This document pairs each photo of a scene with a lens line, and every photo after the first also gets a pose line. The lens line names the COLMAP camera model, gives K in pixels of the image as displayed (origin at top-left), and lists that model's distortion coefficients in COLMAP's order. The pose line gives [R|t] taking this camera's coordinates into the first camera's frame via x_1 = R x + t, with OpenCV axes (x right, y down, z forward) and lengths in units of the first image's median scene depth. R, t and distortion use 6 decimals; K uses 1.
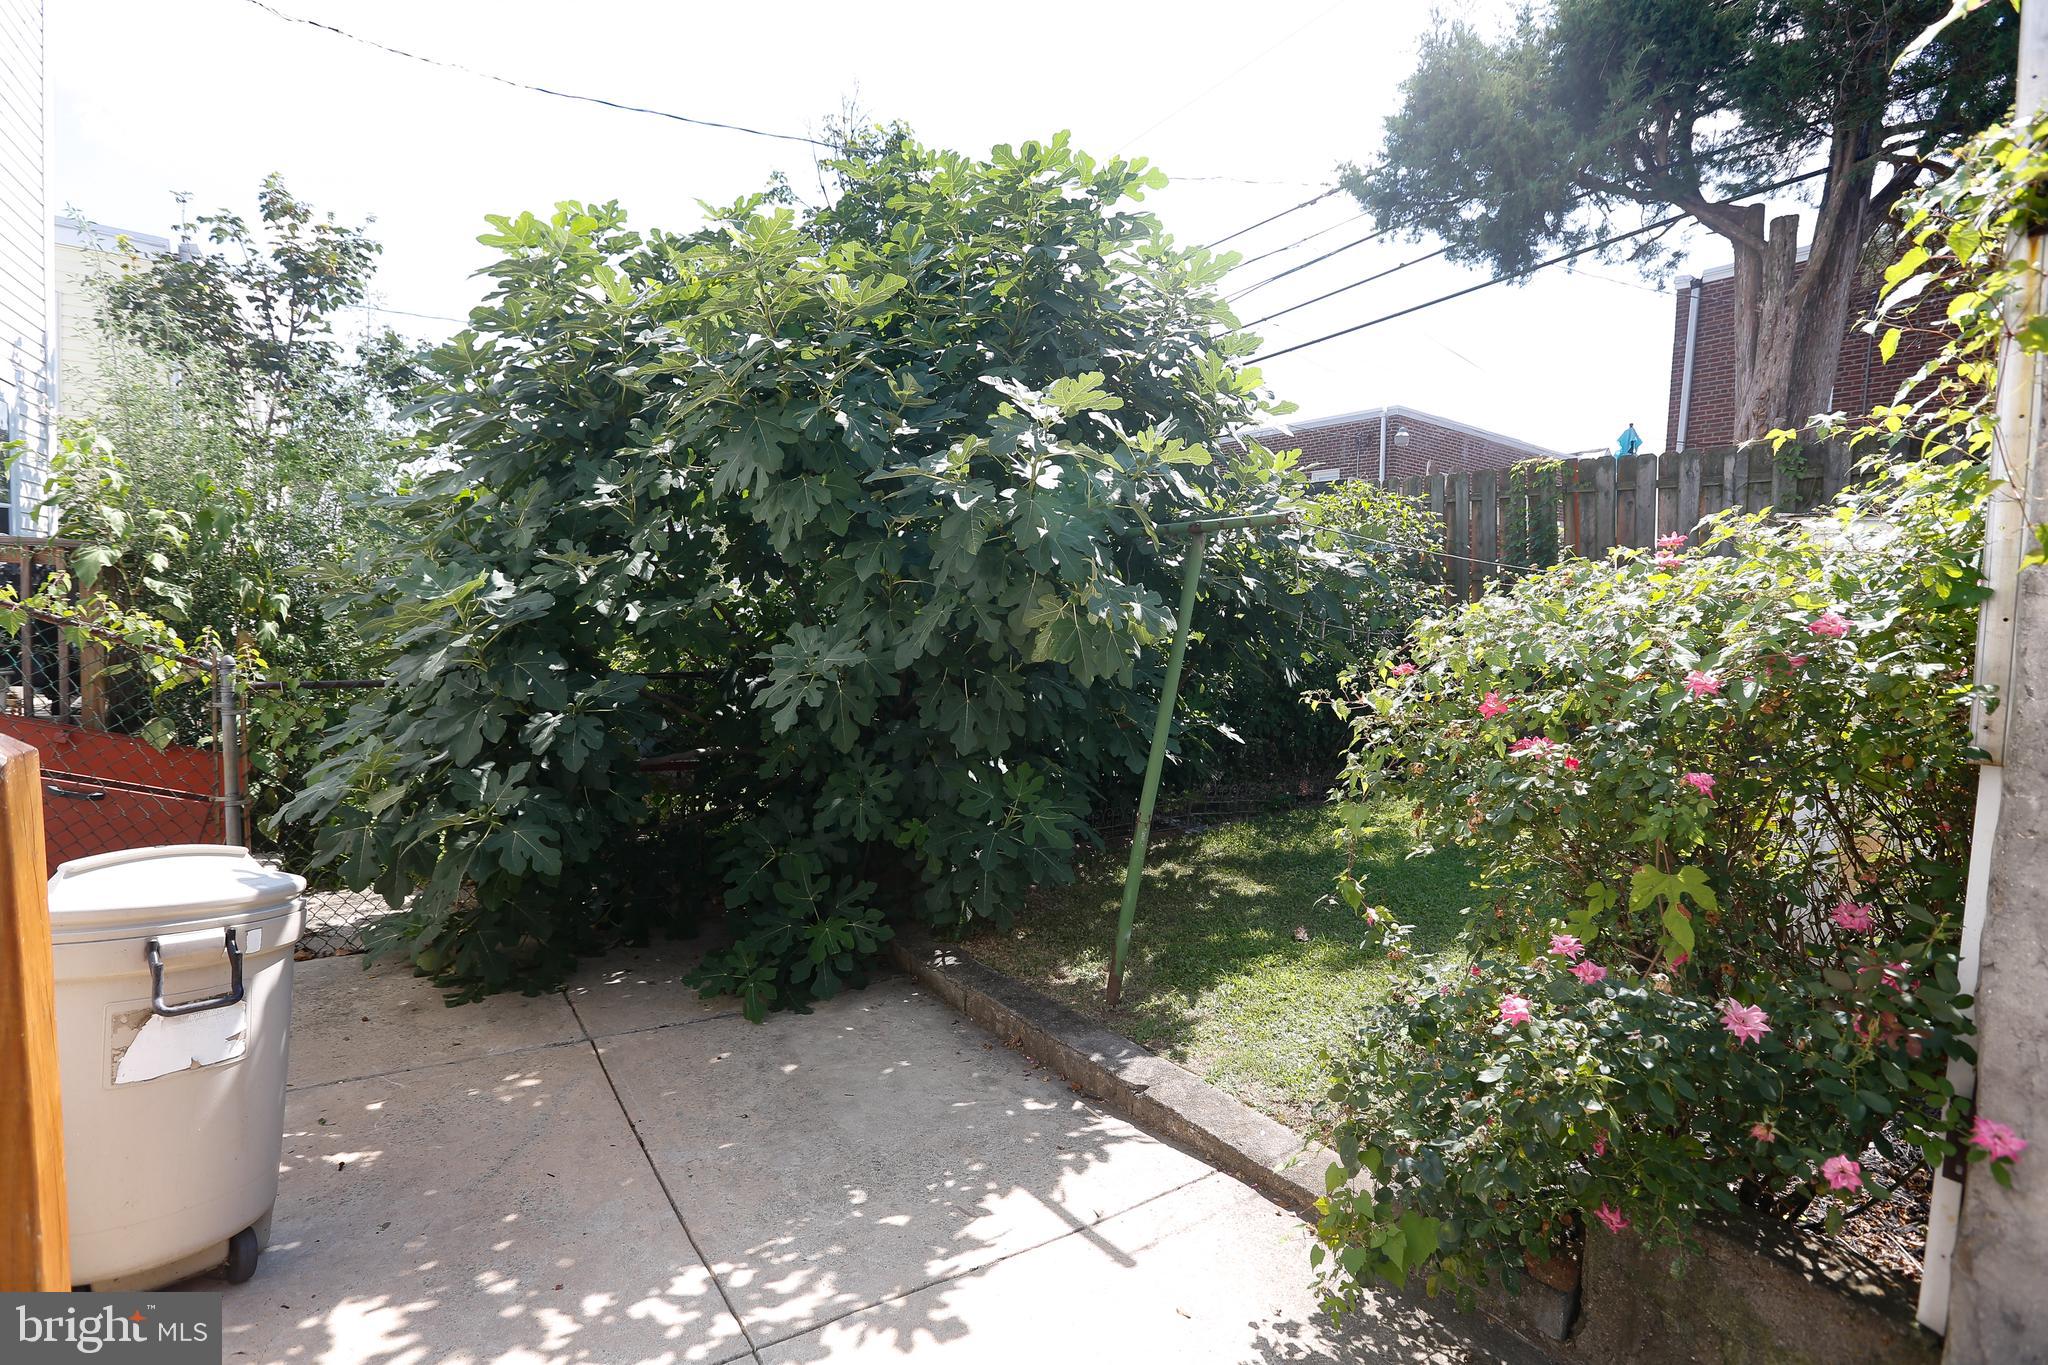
lens RADIAL K [[924.5, 0, 1012.2], [0, 924.5, 675.4], [0, 0, 1]] dist [-0.056434, 0.020395]
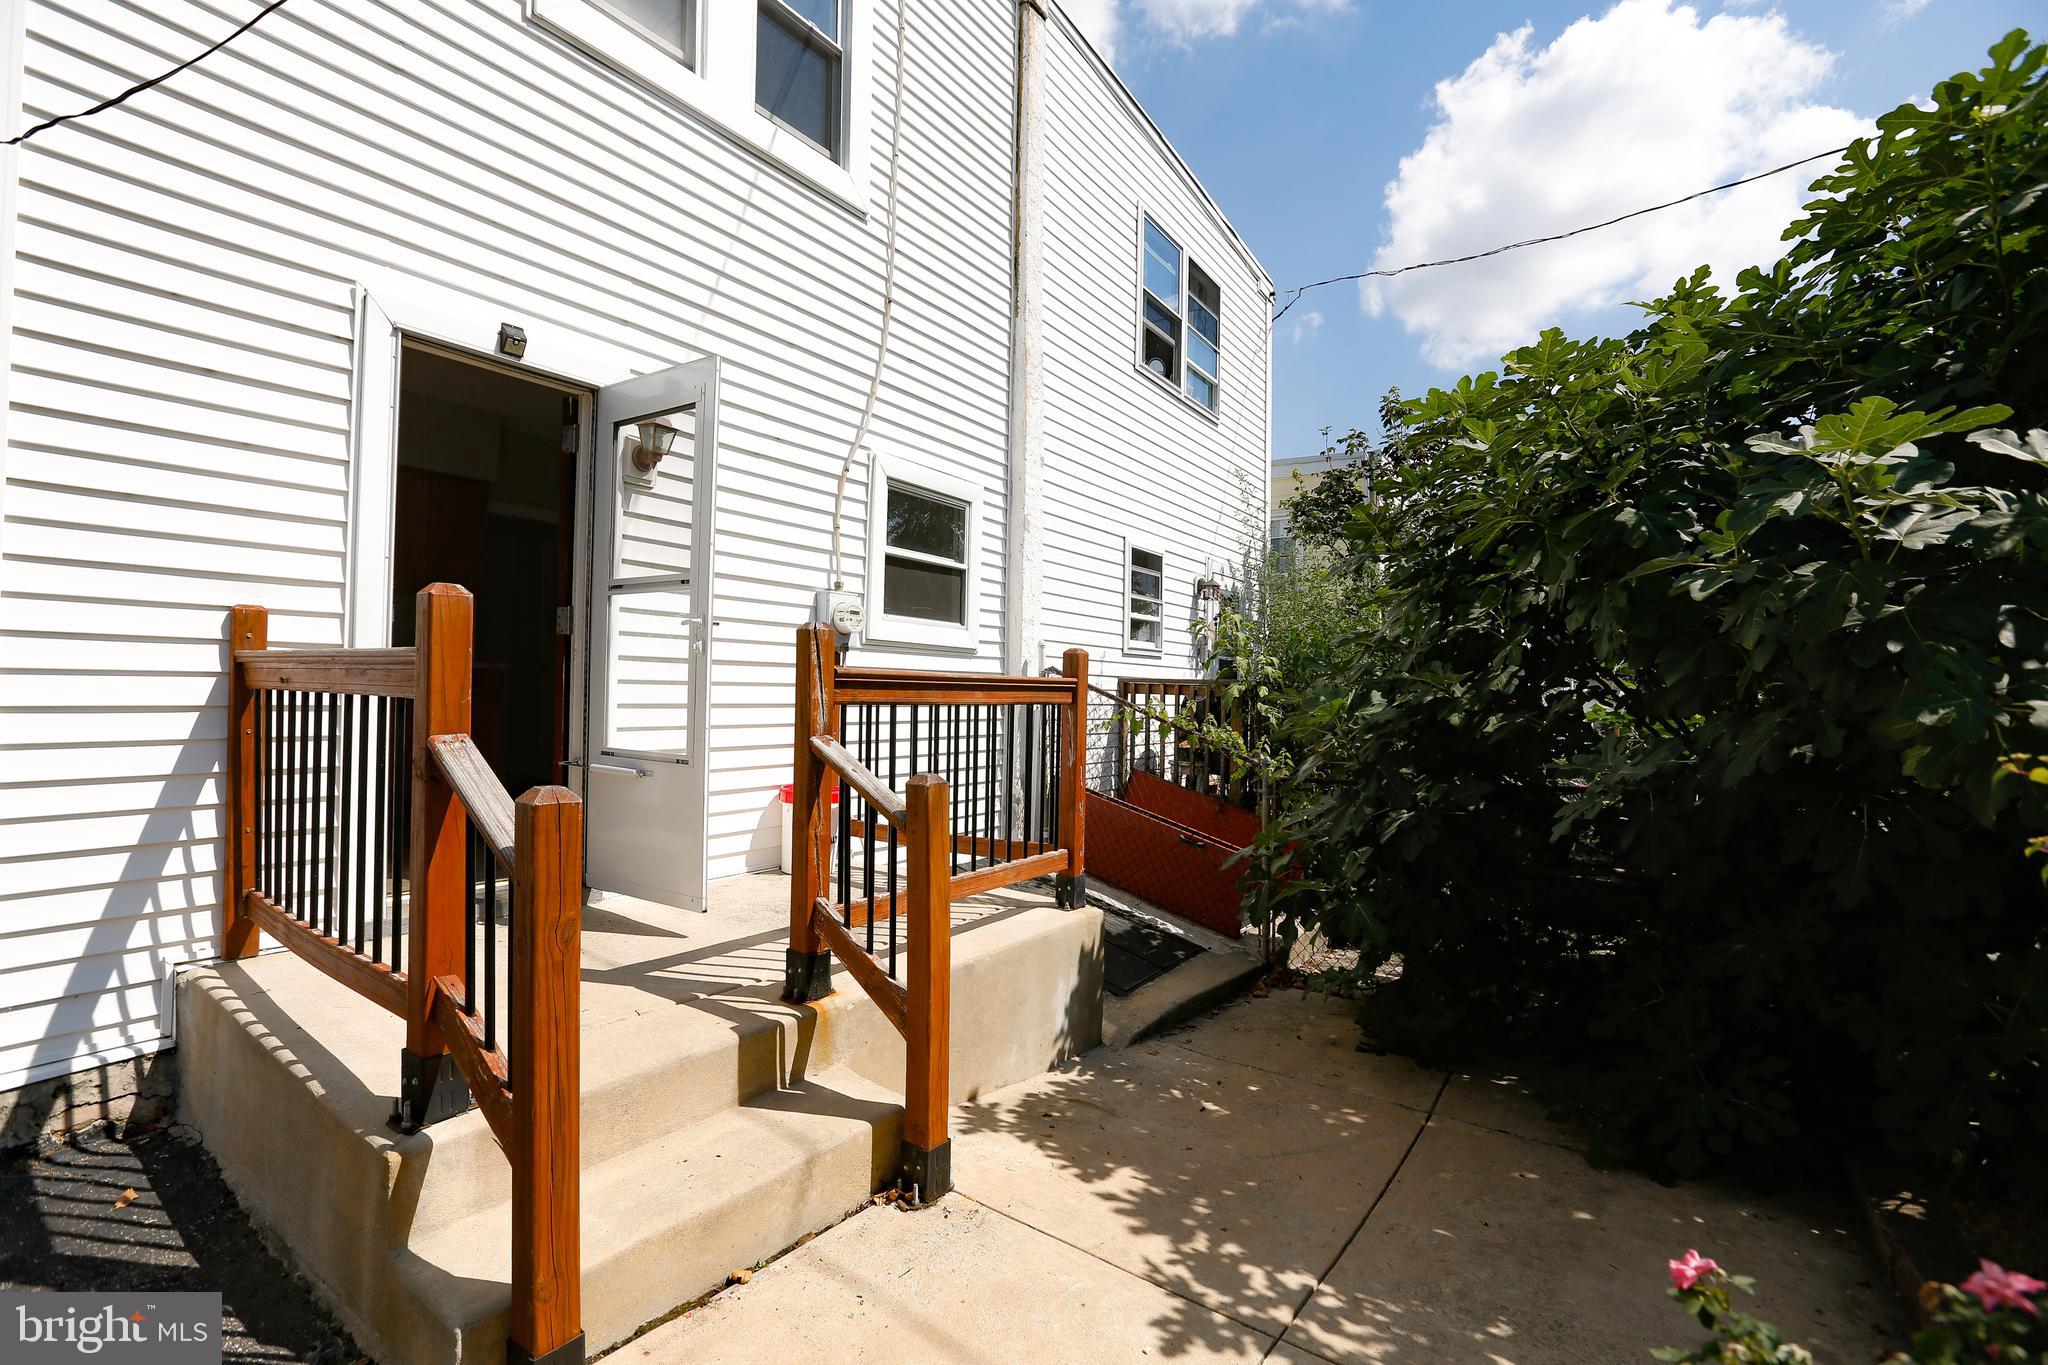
lens RADIAL K [[924.5, 0, 1012.2], [0, 924.5, 675.4], [0, 0, 1]] dist [-0.056434, 0.020395]
pose [[0.376942, -0.058313, -0.924399, 0.362233], [-0.059289, 0.994450, -0.086909, 0.000809], [0.924337, 0.087567, 0.371393, 0.075241]]
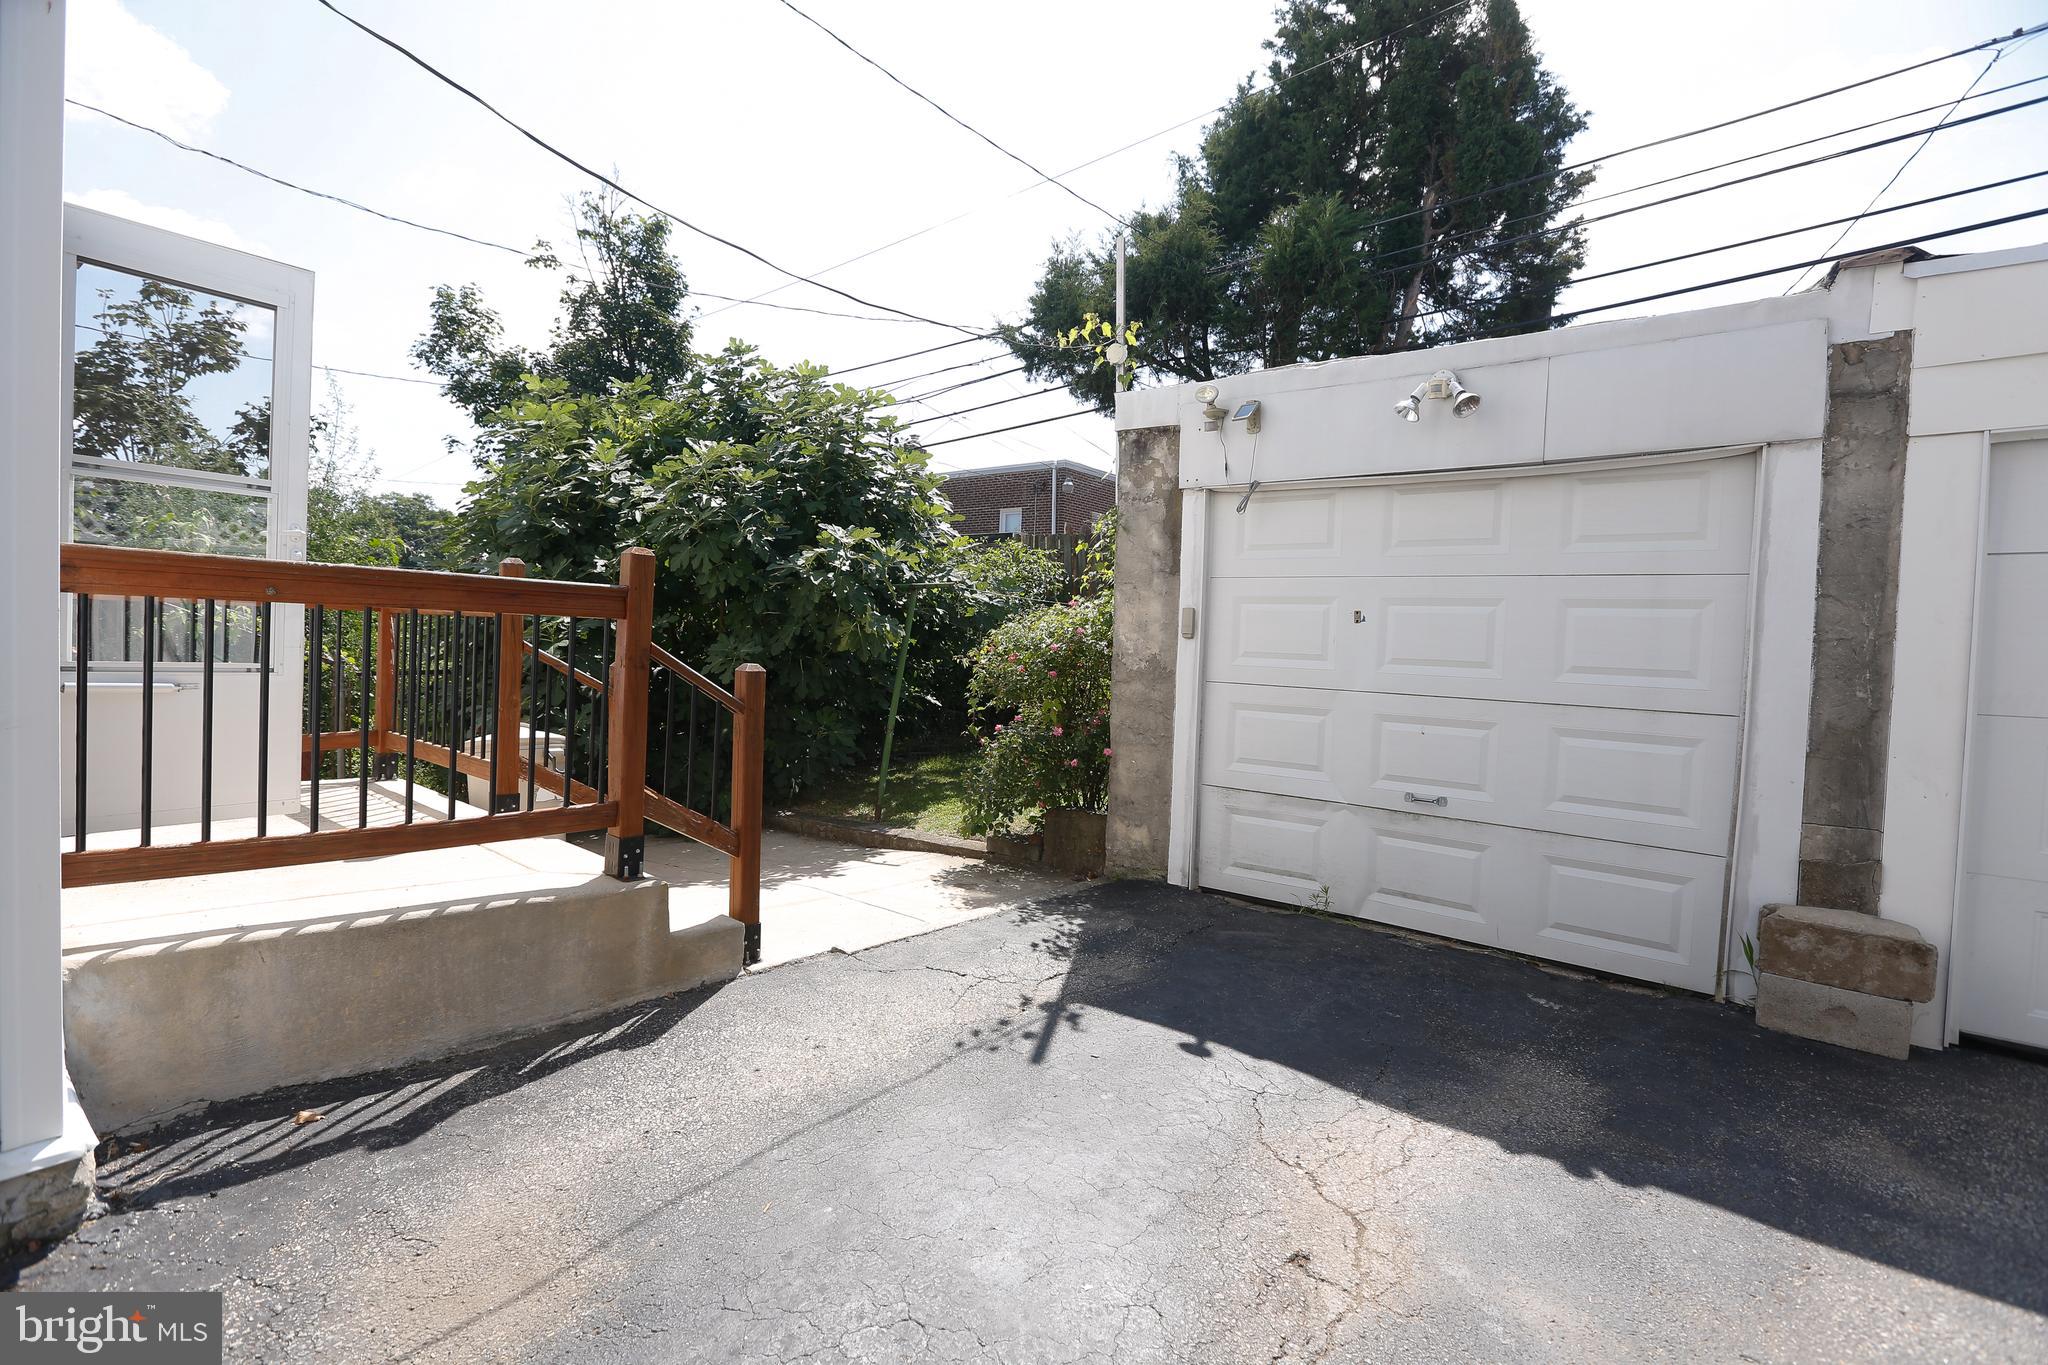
lens RADIAL K [[924.5, 0, 1012.2], [0, 924.5, 675.4], [0, 0, 1]] dist [-0.056434, 0.020395]
pose [[0.952048, -0.019138, 0.305350, -0.223808], [0.023418, 0.999672, -0.010362, 0.065670], [-0.305052, 0.017016, 0.952184, -1.037933]]
